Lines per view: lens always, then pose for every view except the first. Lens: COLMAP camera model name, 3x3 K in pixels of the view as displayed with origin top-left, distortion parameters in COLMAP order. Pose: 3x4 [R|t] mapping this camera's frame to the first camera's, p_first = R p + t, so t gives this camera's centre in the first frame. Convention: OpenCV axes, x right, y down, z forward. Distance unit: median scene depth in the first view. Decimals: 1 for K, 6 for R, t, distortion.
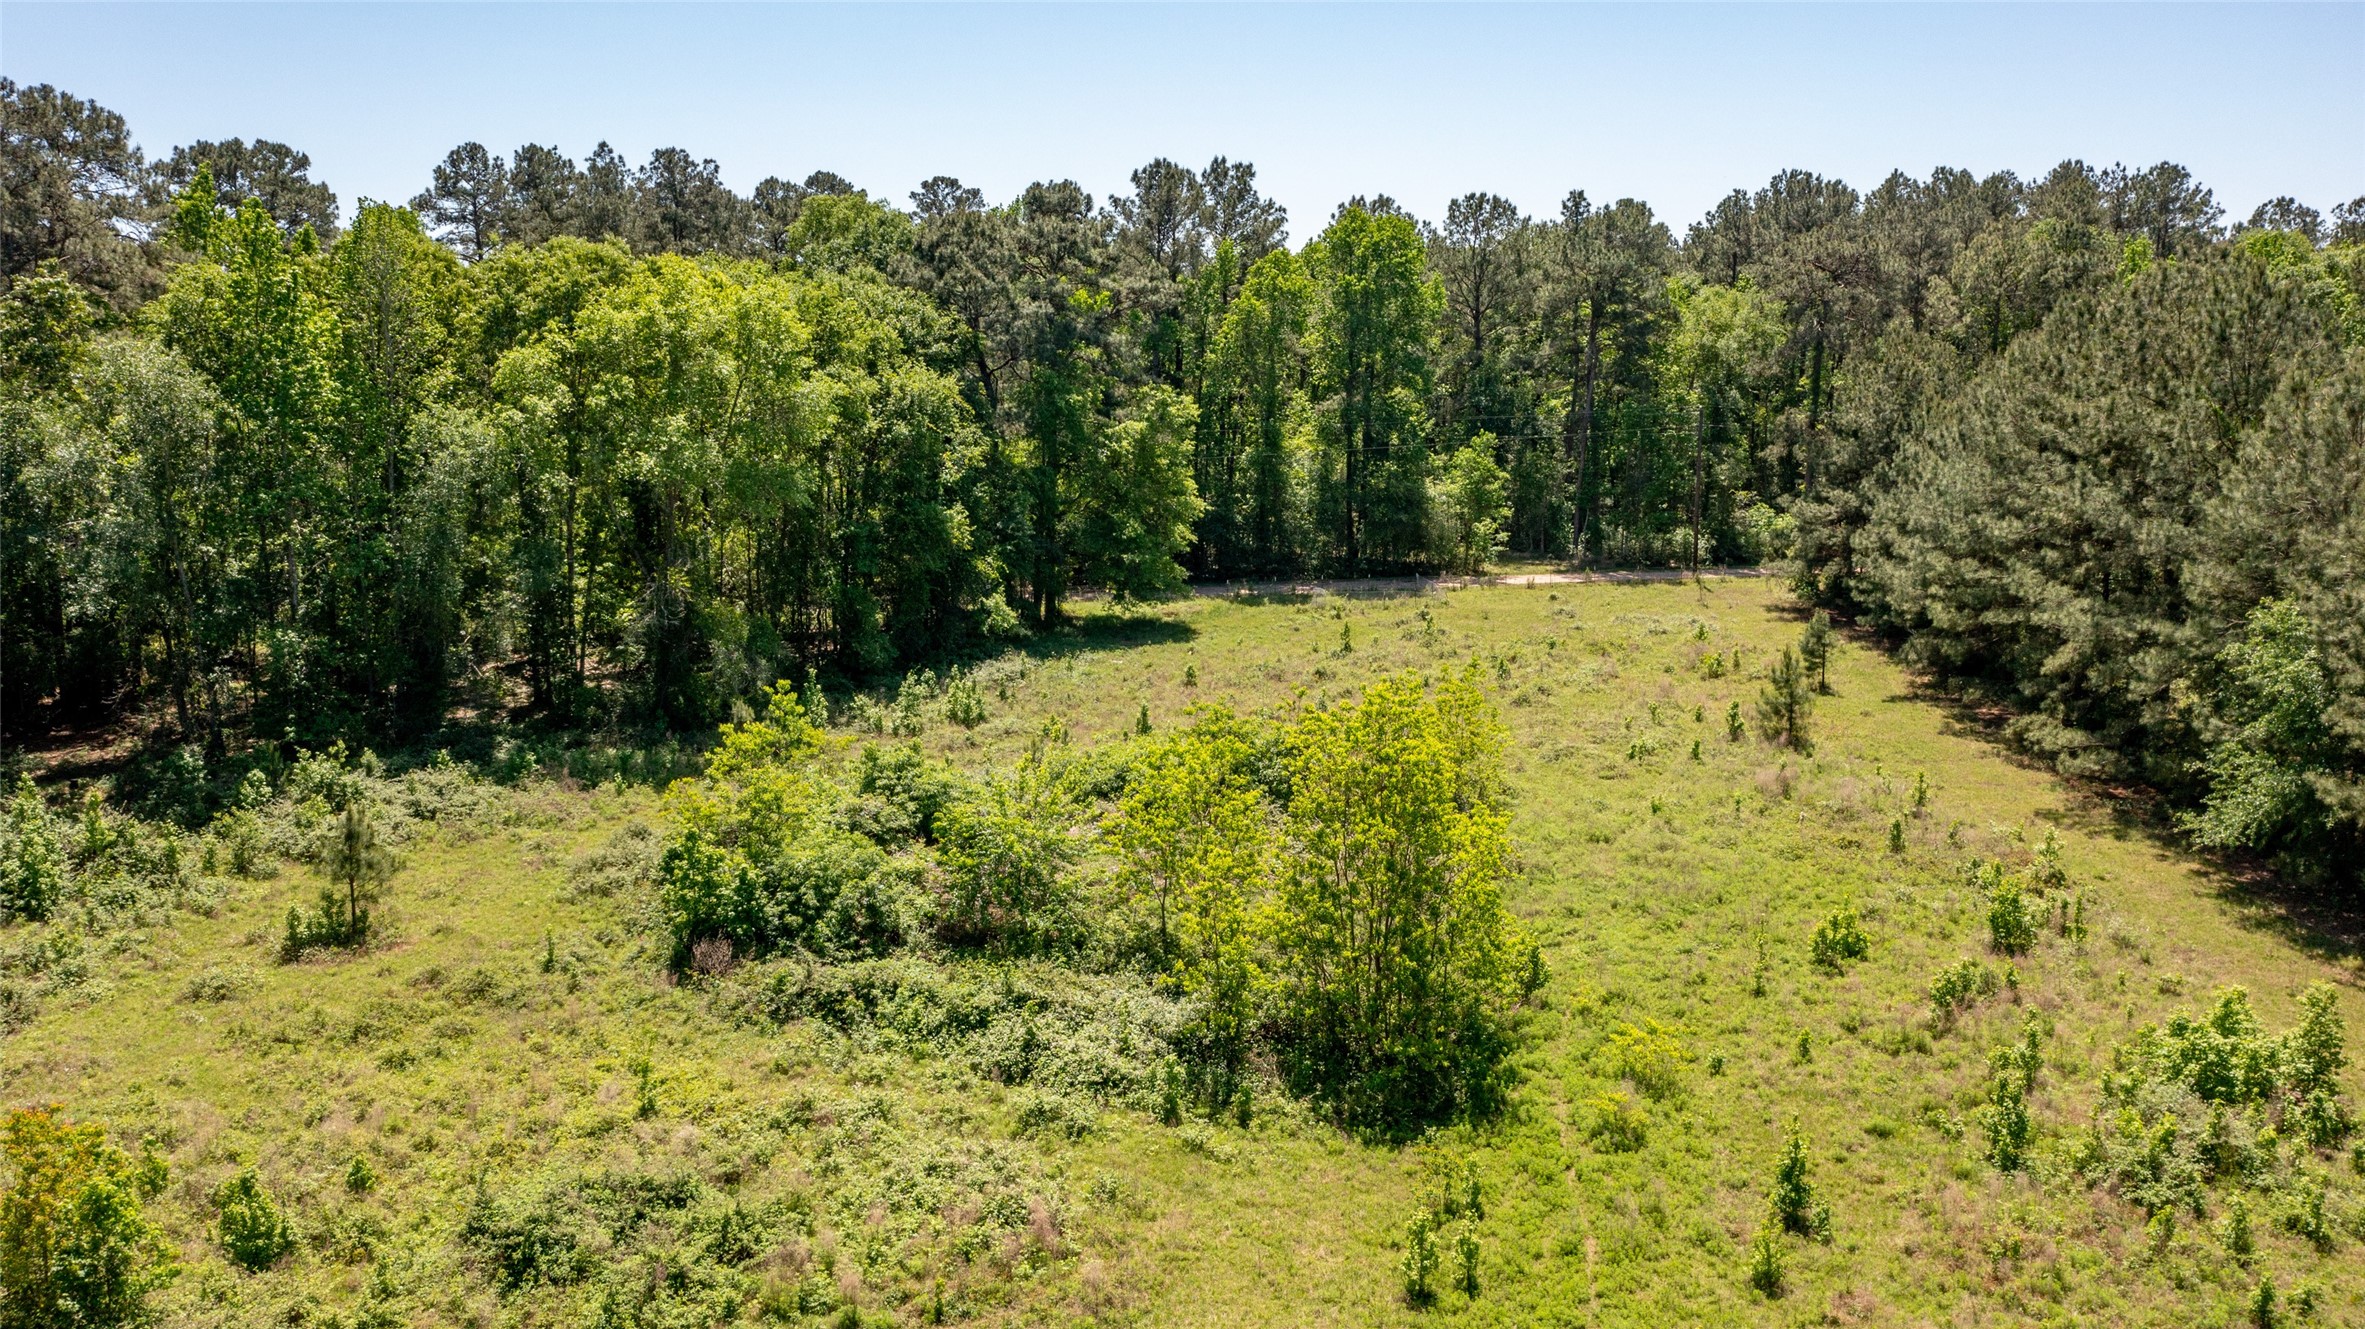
lens RADIAL K [[1866.0, 0, 1175.6], [0, 1866.0, 667.1], [0, 0, 1]] dist [-0.029836, 0.005559]
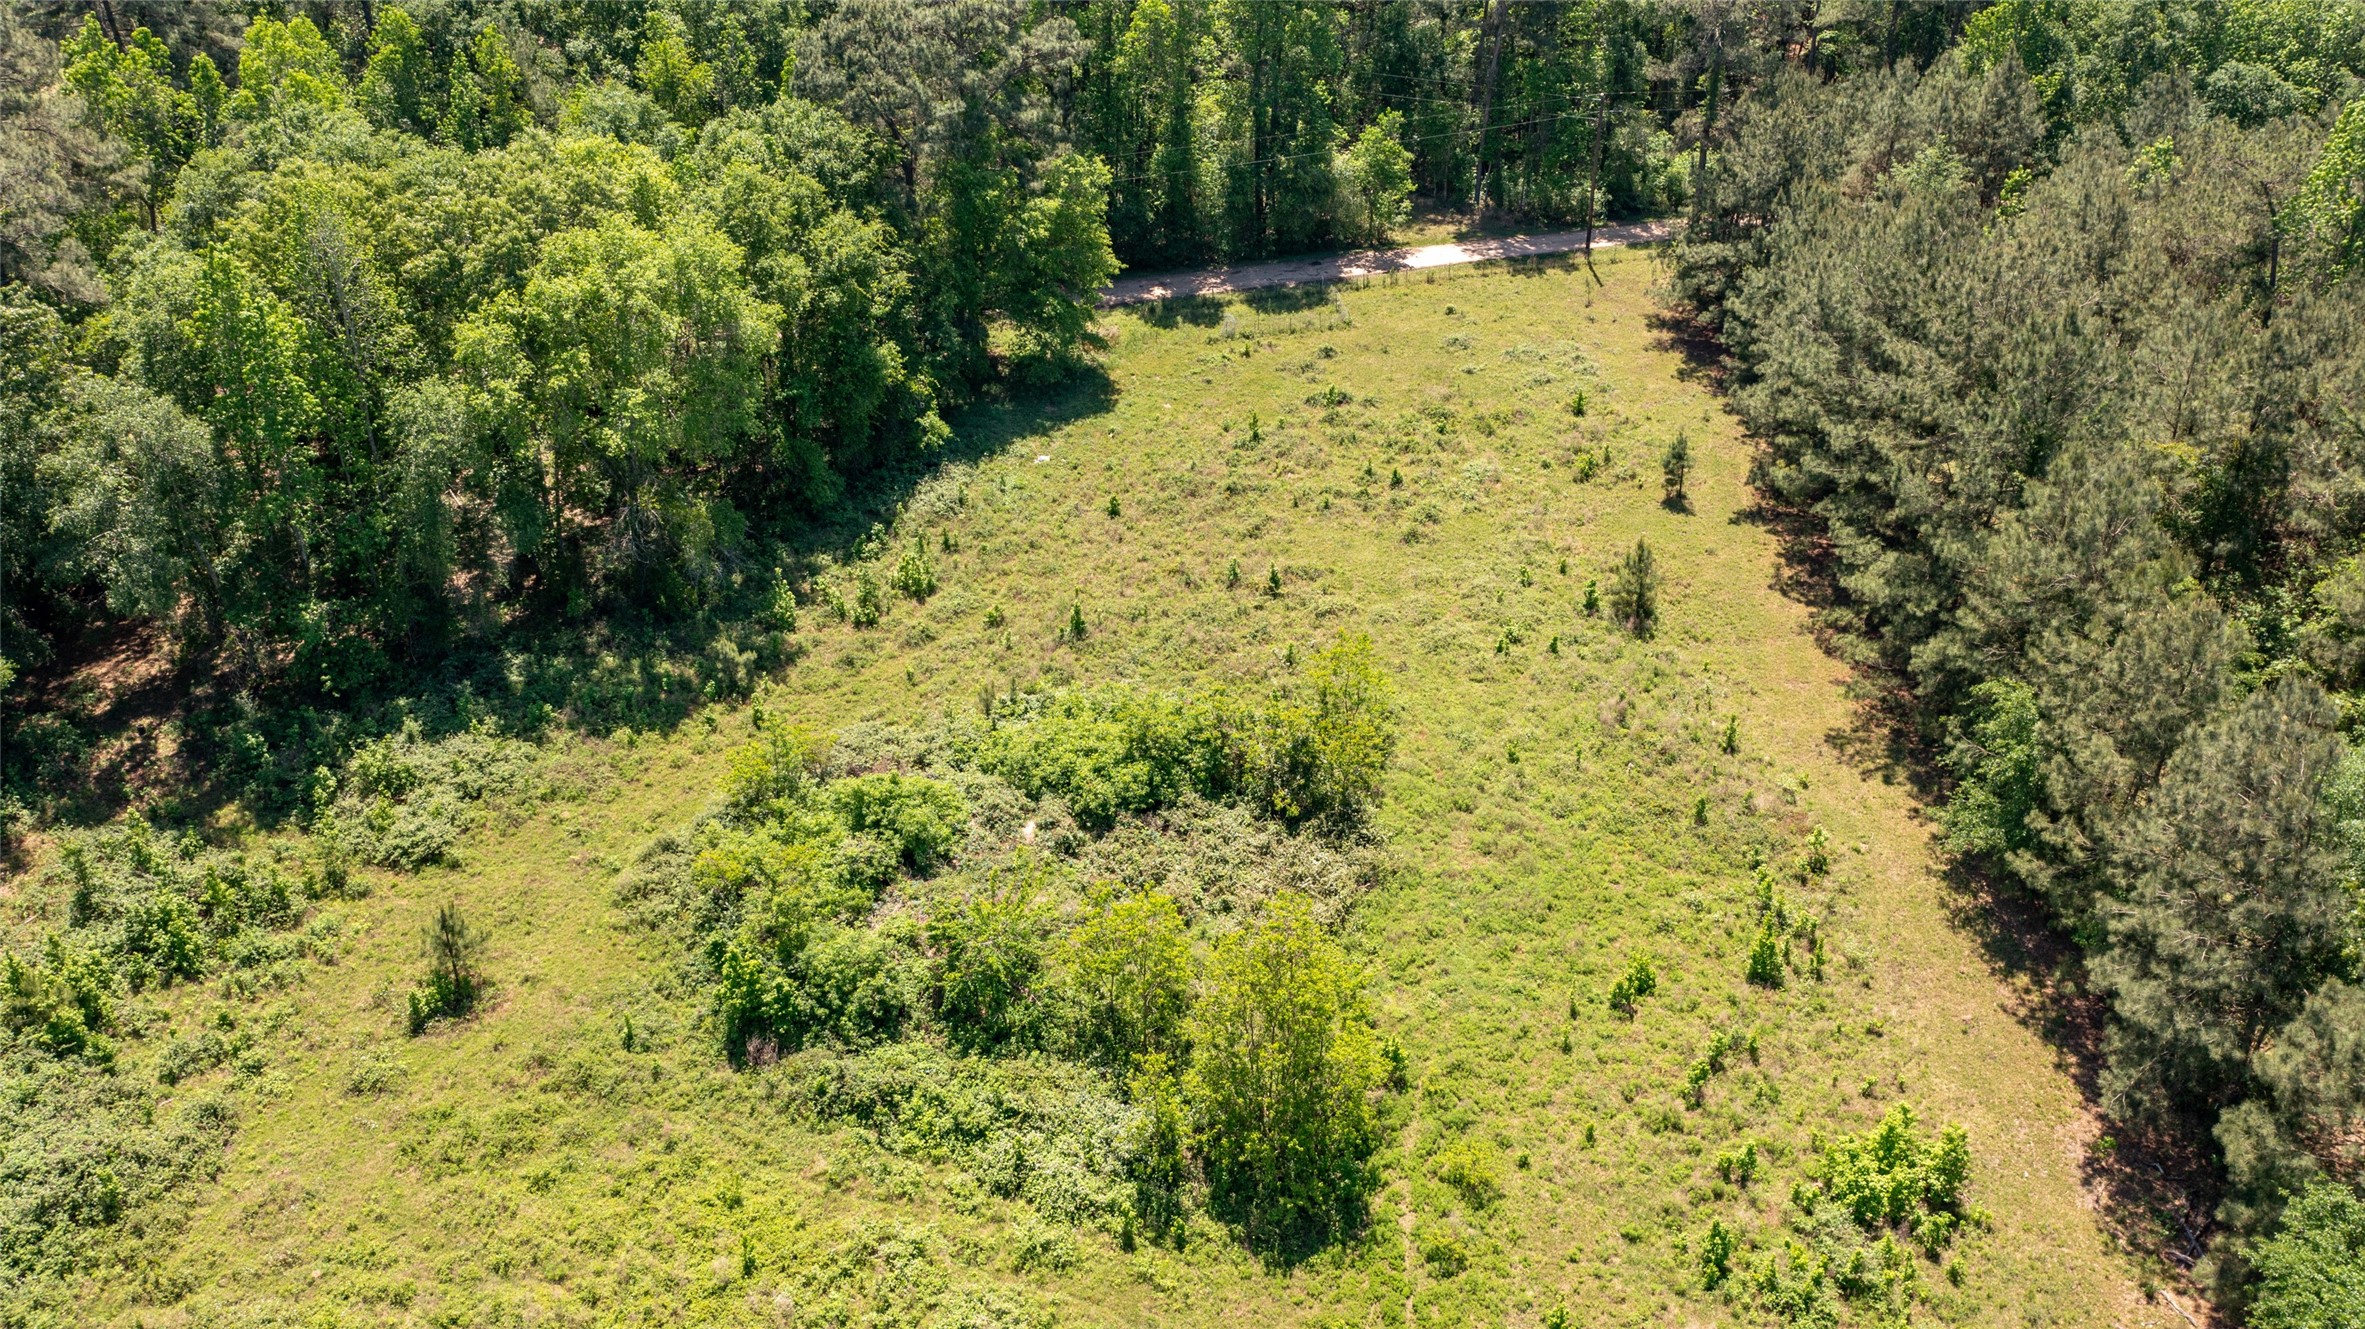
lens RADIAL K [[1866.0, 0, 1173.9], [0, 1866.0, 661.3], [0, 0, 1]] dist [-0.029836, 0.005559]
pose [[0.998583, -0.035825, 0.039359, -0.004550], [0.018833, 0.929531, 0.368262, -0.424584], [-0.049778, -0.366999, 0.928889, -0.083251]]
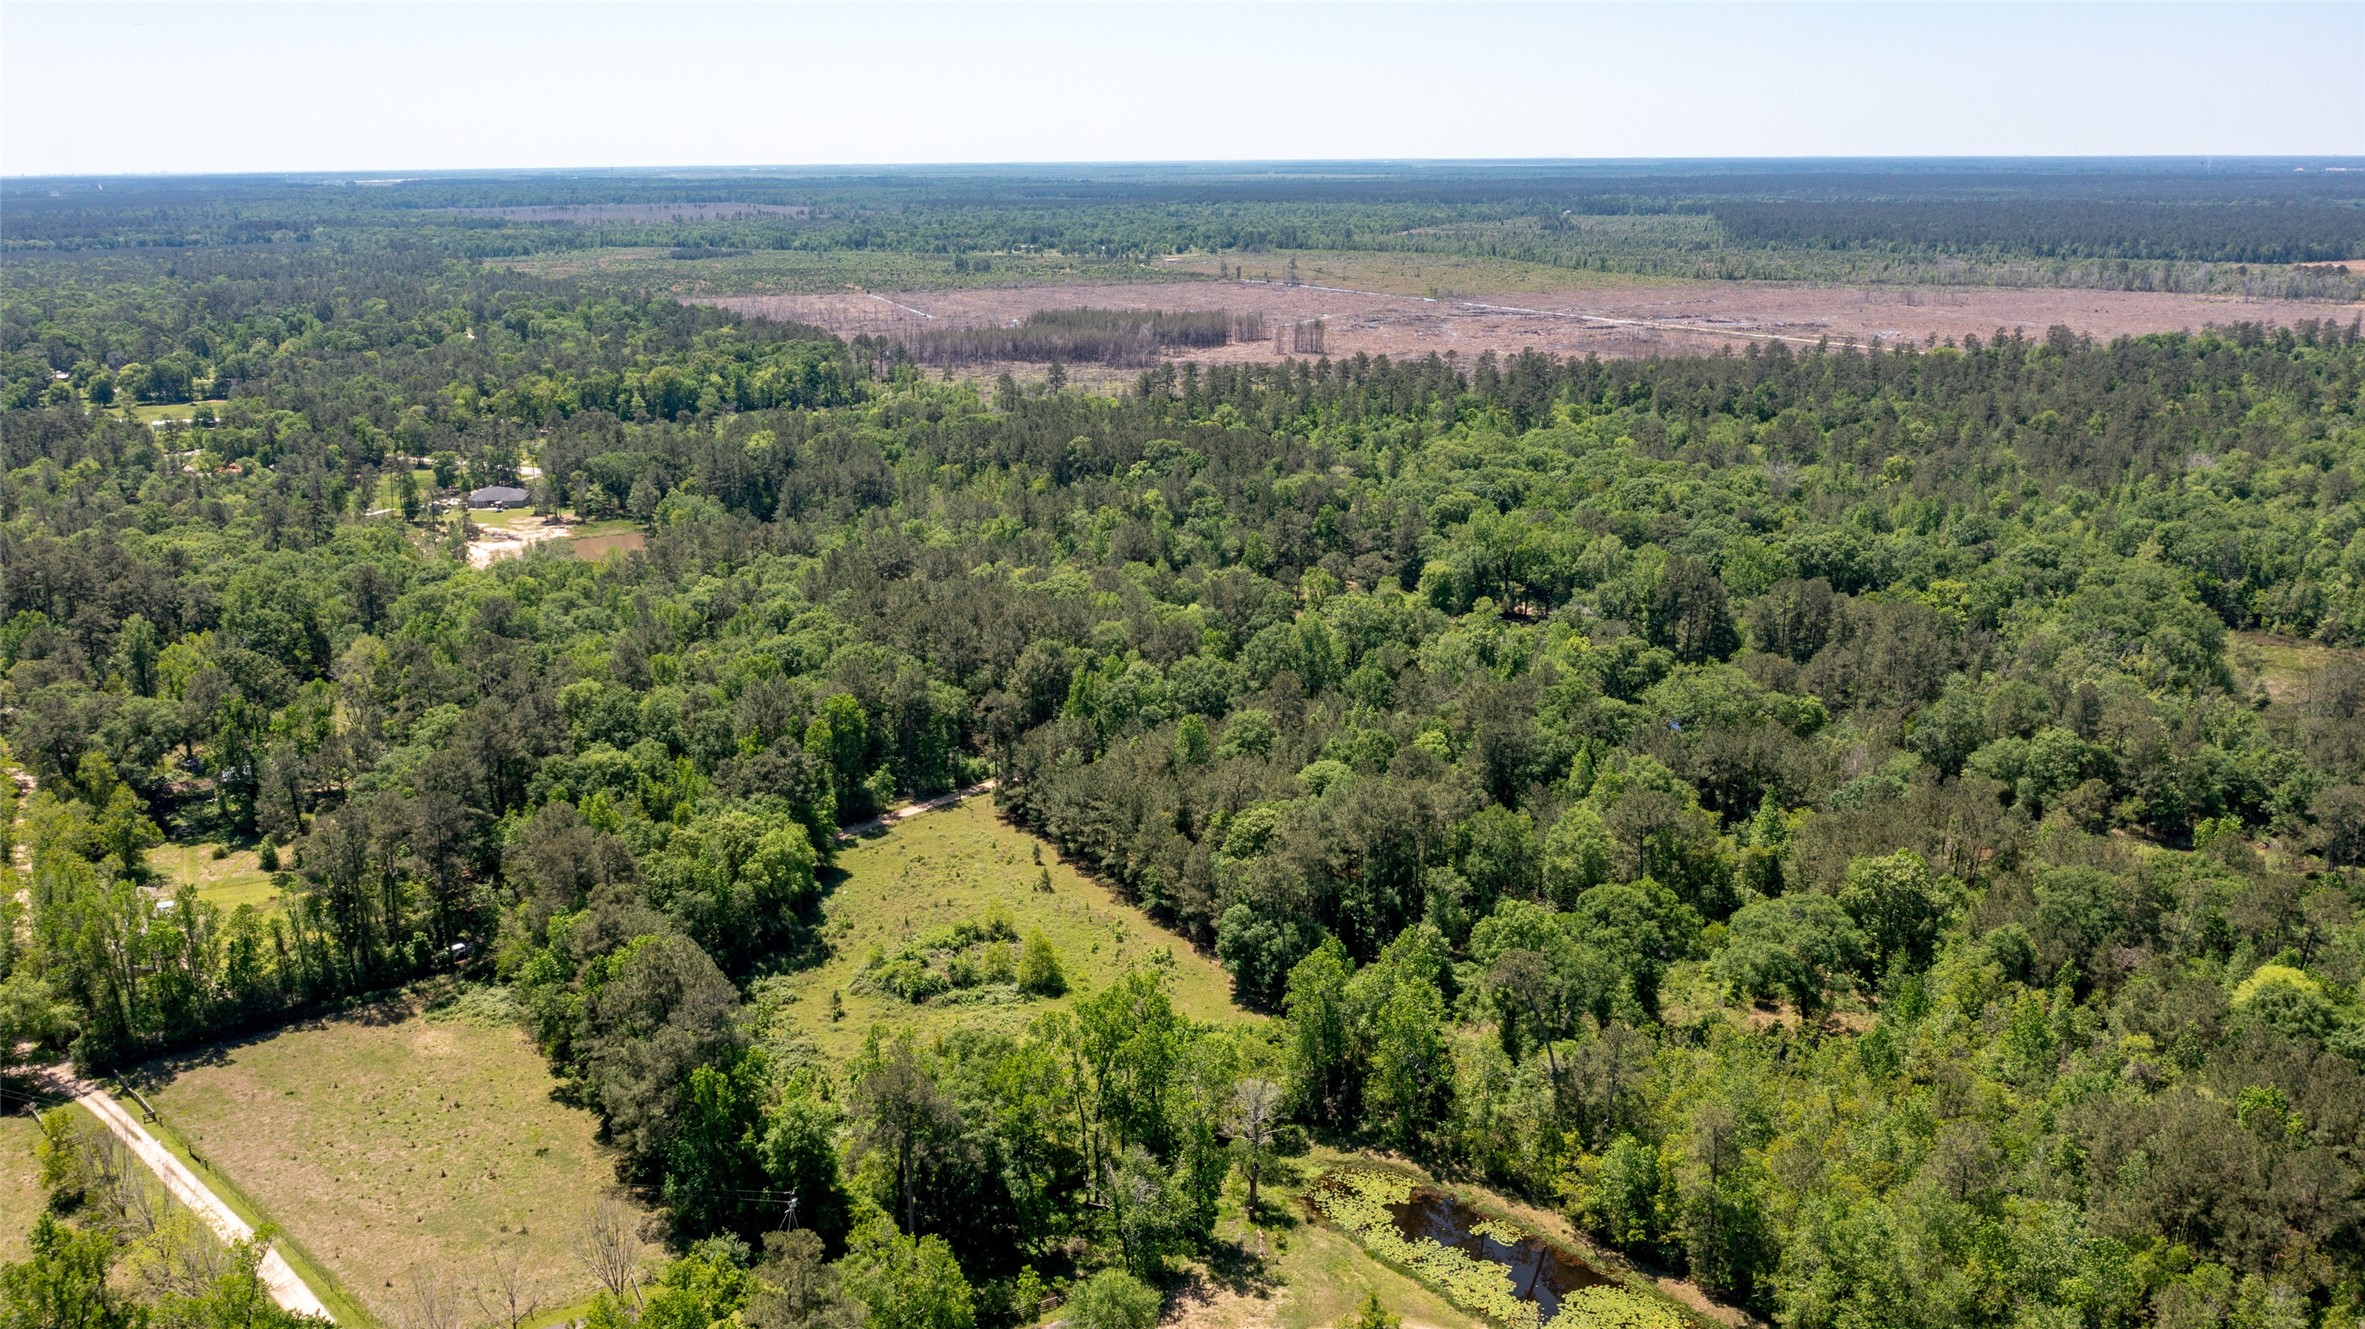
lens RADIAL K [[1866.0, 0, 1175.5], [0, 1866.0, 670.5], [0, 0, 1]] dist [-0.029836, 0.005559]
pose [[0.820338, -0.153303, 0.550948, -1.903549], [0.111066, 0.987765, 0.109476, -0.998145], [-0.560990, -0.028616, 0.827328, -2.975832]]
